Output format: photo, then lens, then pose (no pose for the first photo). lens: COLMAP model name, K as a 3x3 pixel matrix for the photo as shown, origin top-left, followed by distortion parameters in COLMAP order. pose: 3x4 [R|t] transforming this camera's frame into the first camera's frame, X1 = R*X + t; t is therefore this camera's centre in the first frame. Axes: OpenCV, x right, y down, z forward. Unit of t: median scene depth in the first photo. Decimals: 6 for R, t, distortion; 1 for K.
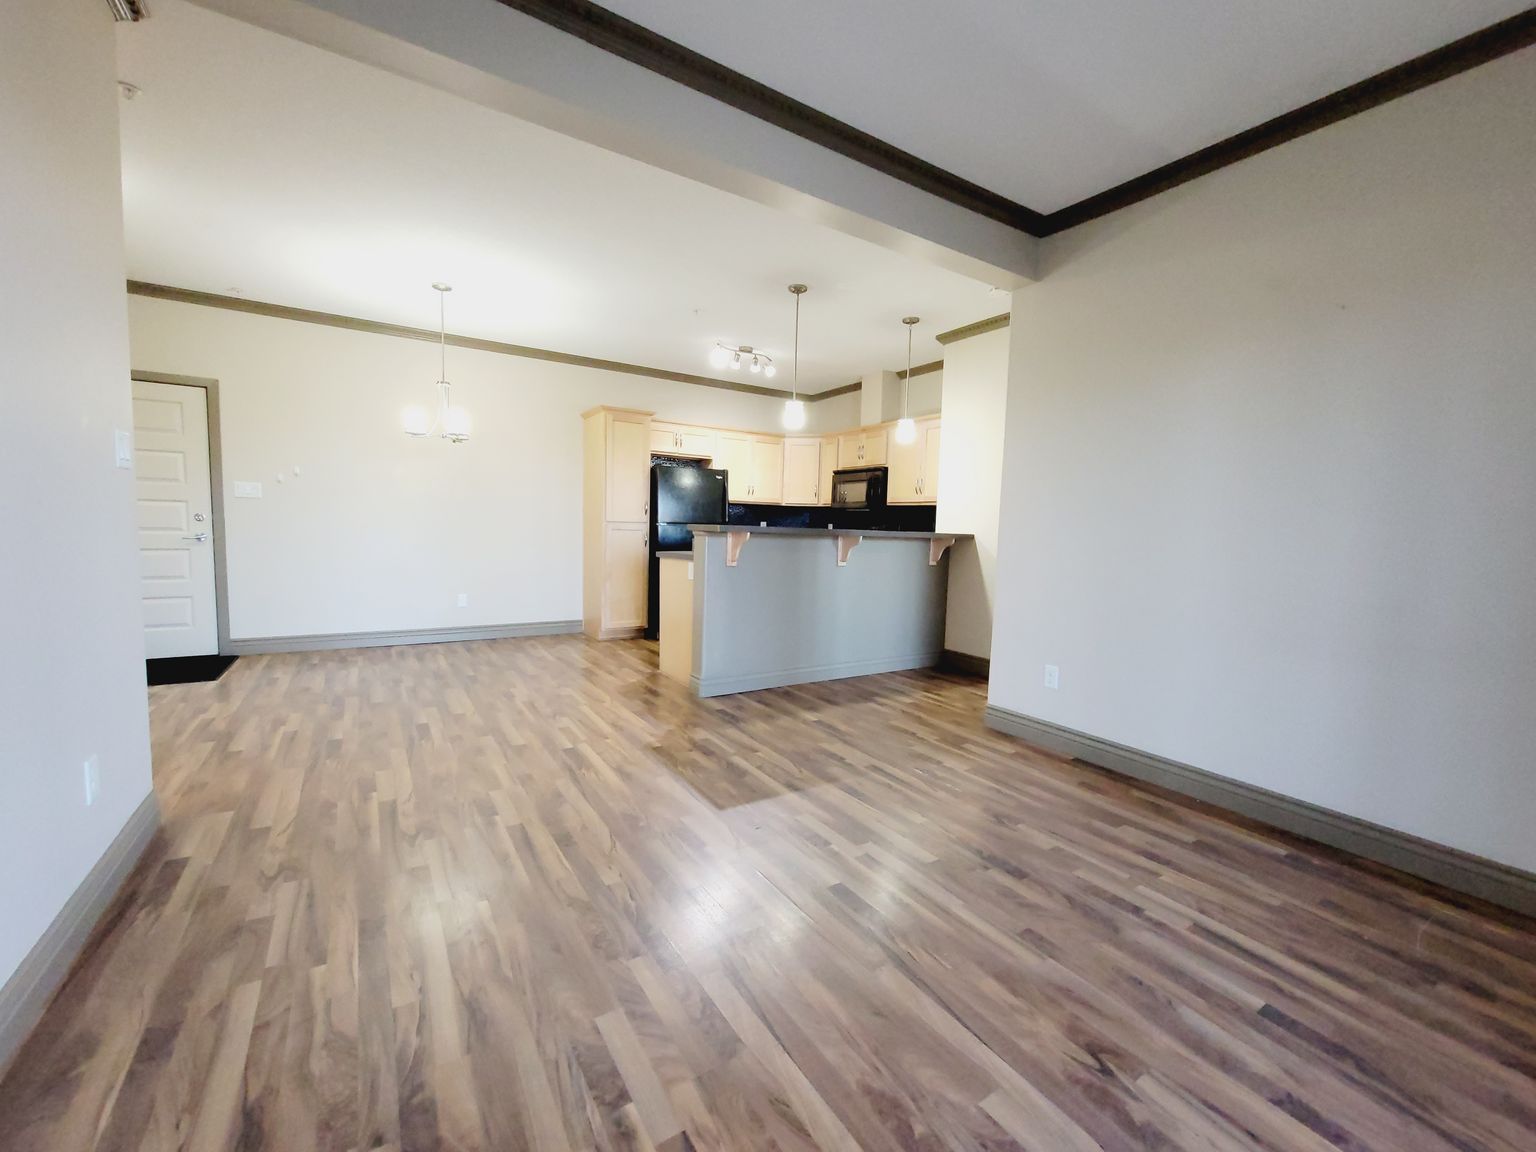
lens RADIAL K [[631.8, 0, 770.2], [0, 631.8, 576.9], [0, 0, 1]] dist [-0.000513, 0.000482]
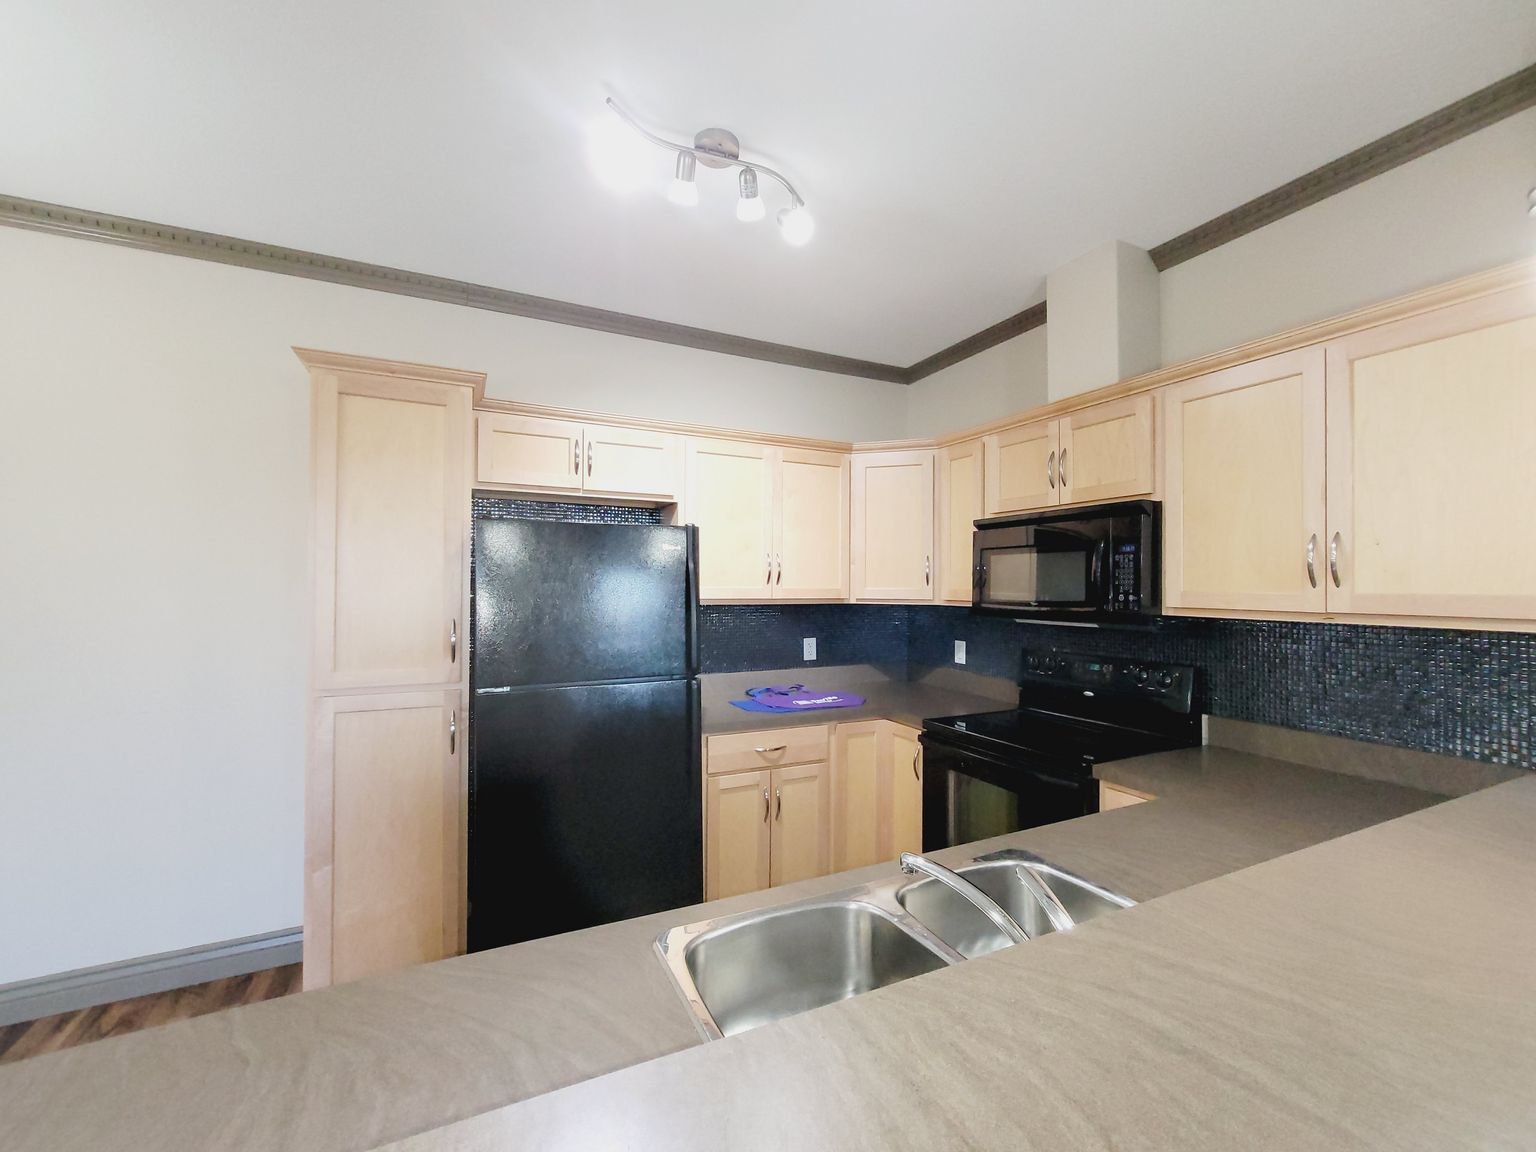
lens RADIAL K [[631.4, 0, 772.8], [0, 631.4, 578.7], [0, 0, 1]] dist [-0.004617, -0.000219]
pose [[0.993700, -0.024726, -0.109308, 0.030666], [0.014575, 0.995587, -0.092708, -0.191392], [0.111118, 0.090531, 0.989675, 1.179375]]
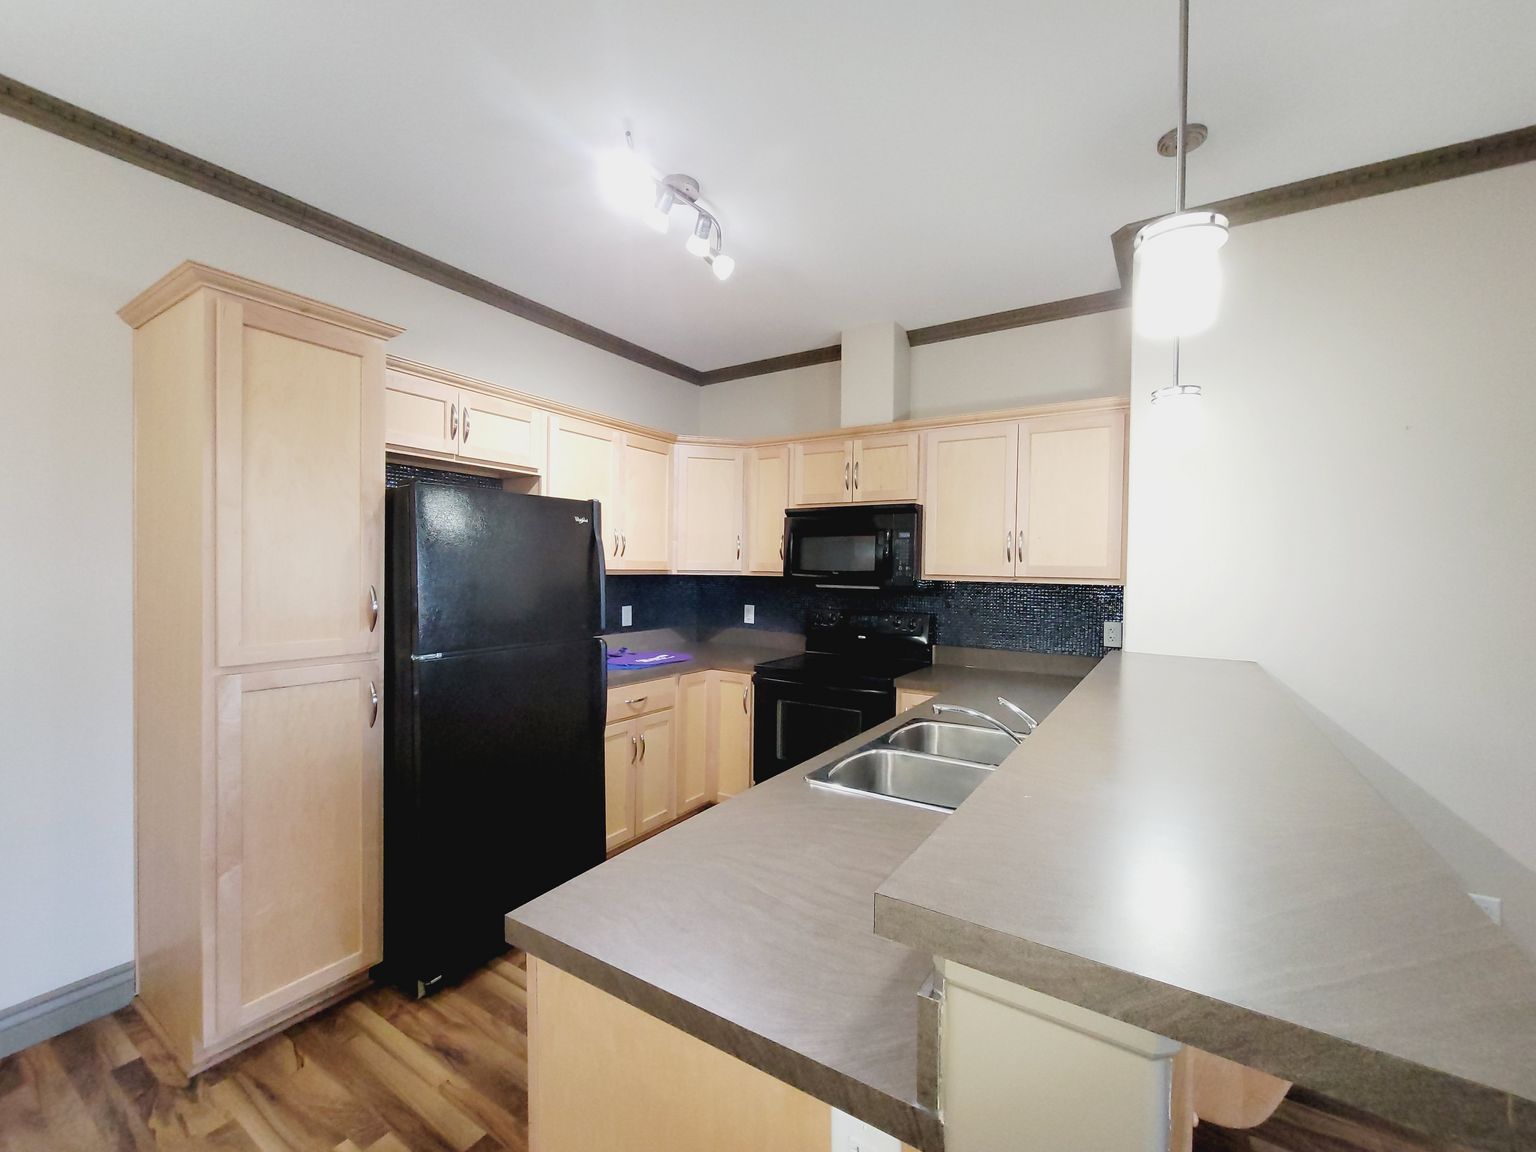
lens RADIAL K [[631.8, 0, 770.2], [0, 631.8, 576.9], [0, 0, 1]] dist [-0.000513, 0.000482]
pose [[0.907260, -0.021337, 0.420029, -0.257770], [0.044401, 0.997990, -0.045210, -0.179197], [-0.418220, 0.059667, 0.906384, 1.074573]]
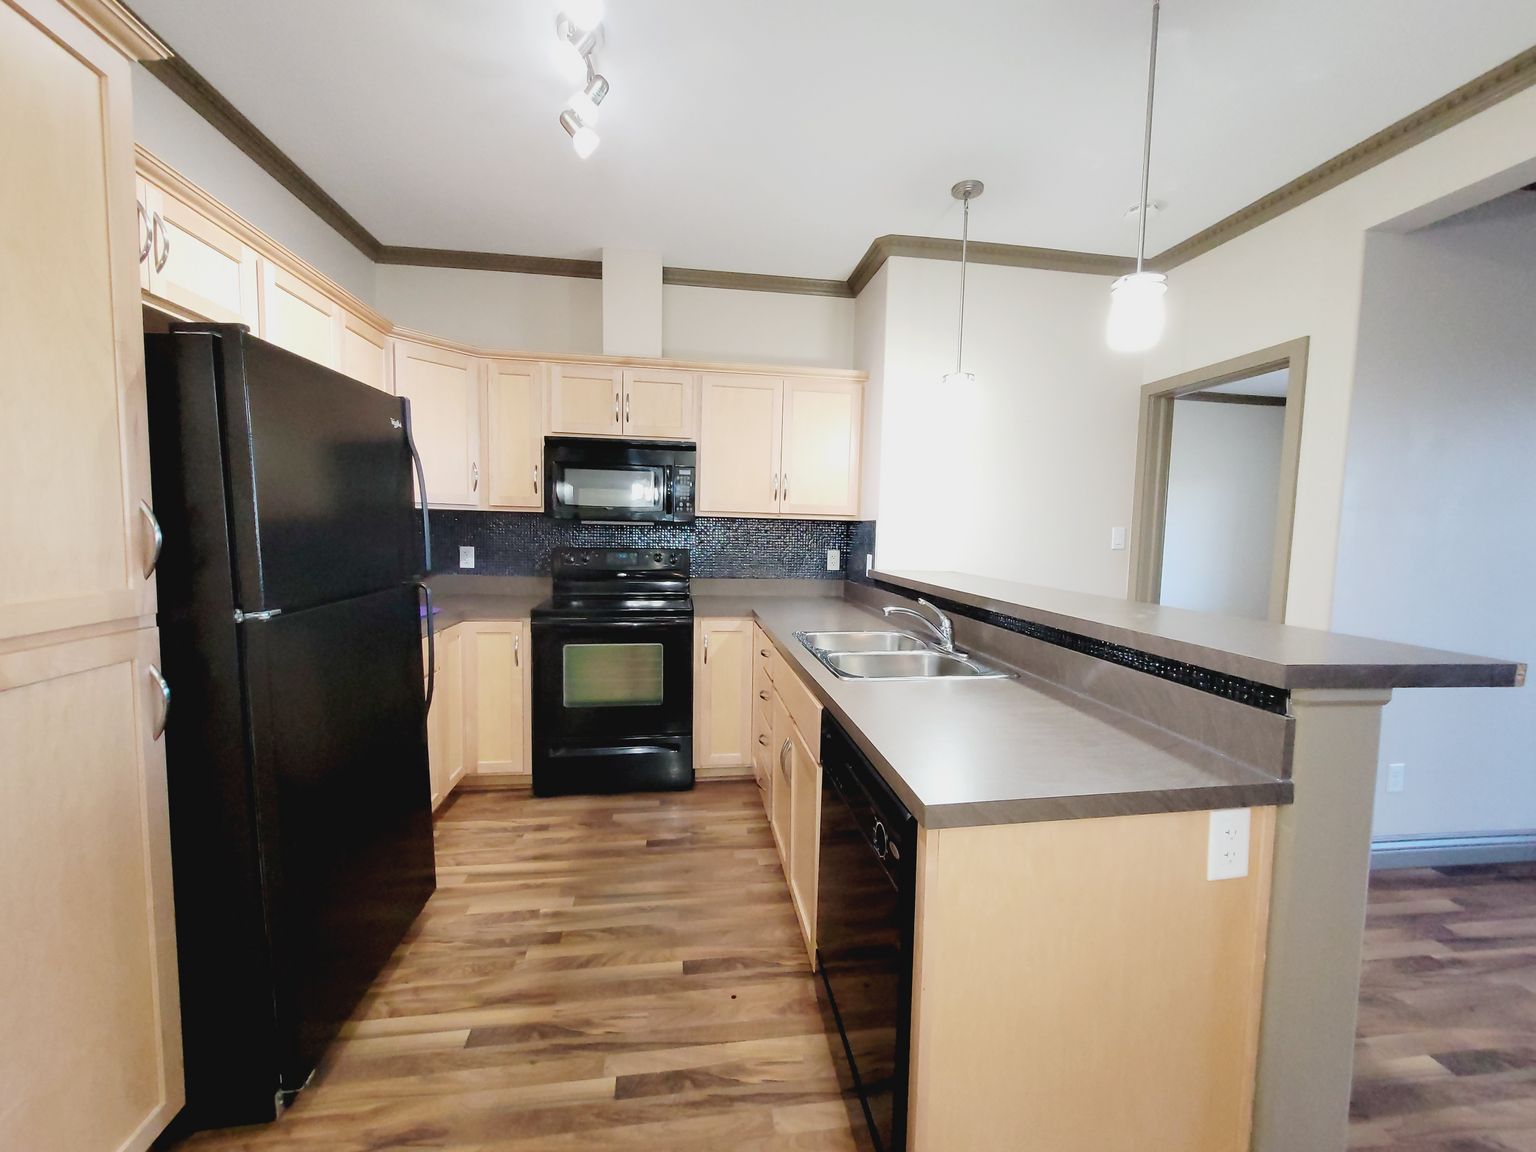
lens RADIAL K [[631.8, 0, 770.2], [0, 631.8, 576.9], [0, 0, 1]] dist [-0.000513, 0.000482]
pose [[0.413187, -0.091361, 0.906052, -0.515731], [0.060421, 0.995513, 0.072828, -0.177779], [-0.908640, 0.024653, 0.416853, 1.313148]]
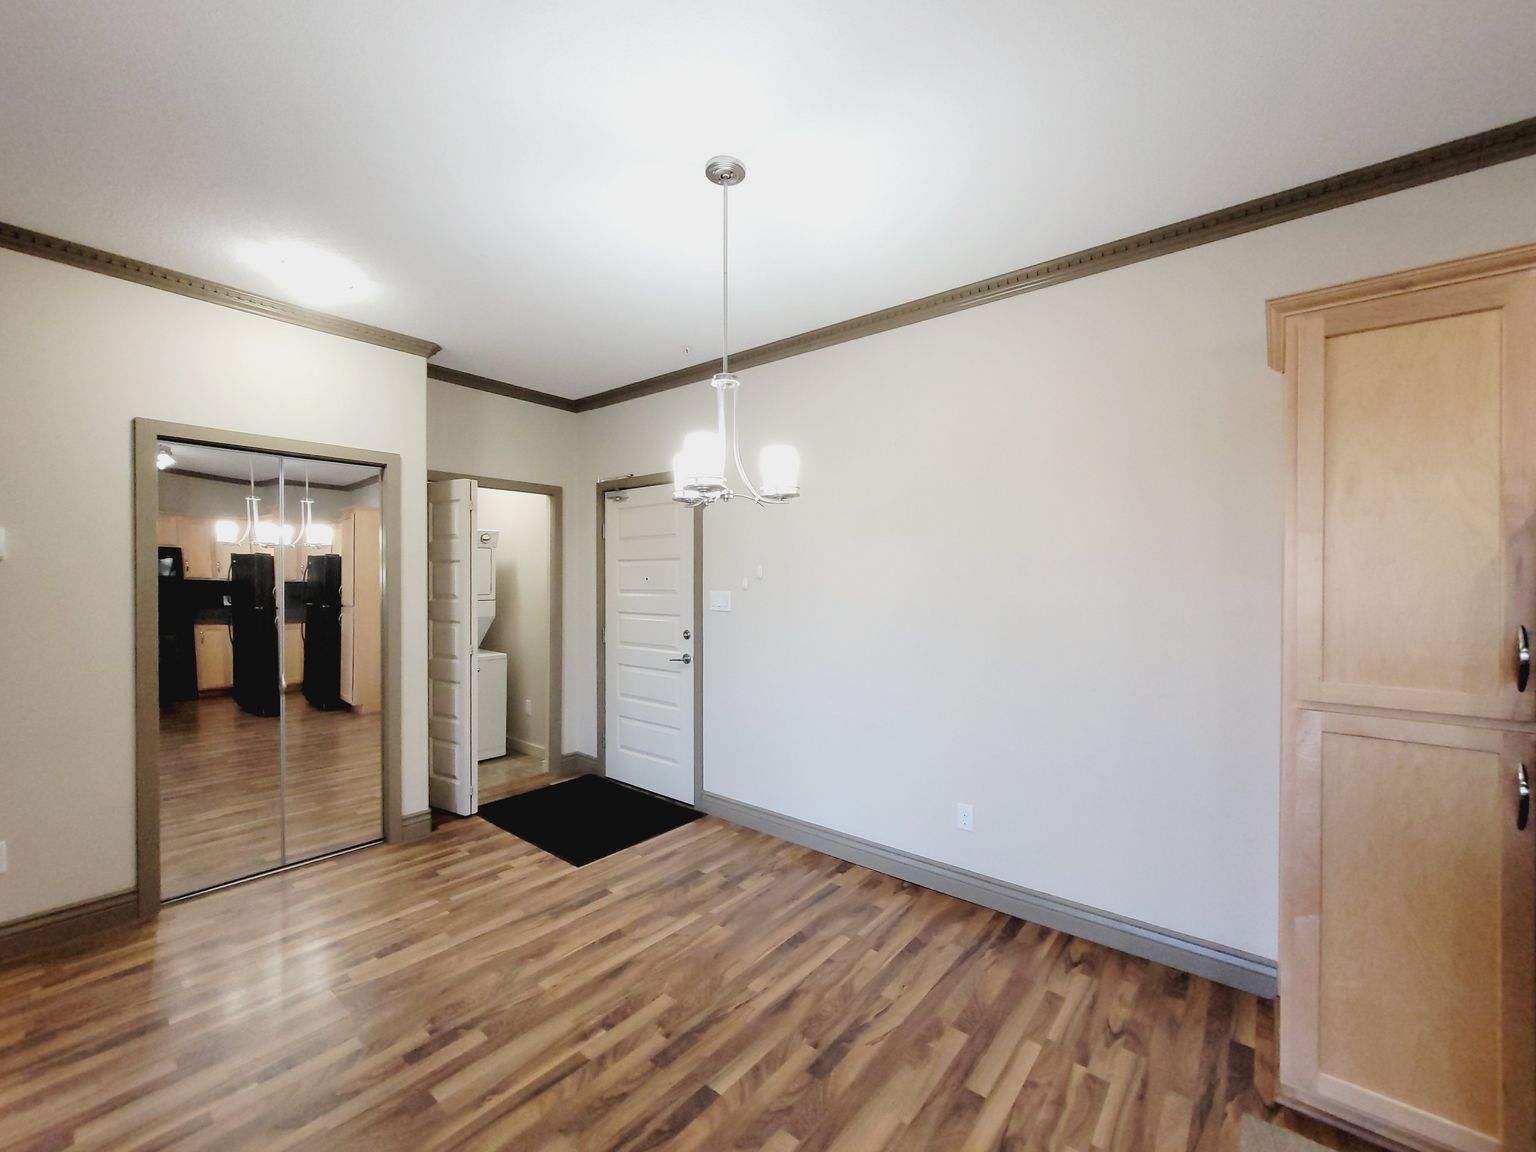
lens RADIAL K [[631.8, 0, 770.2], [0, 631.8, 576.9], [0, 0, 1]] dist [-0.000513, 0.000482]
pose [[0.313011, -0.023149, -0.949467, -0.110937], [-0.069626, 0.996454, -0.047248, -0.192376], [0.947194, 0.080897, 0.310289, 1.169974]]
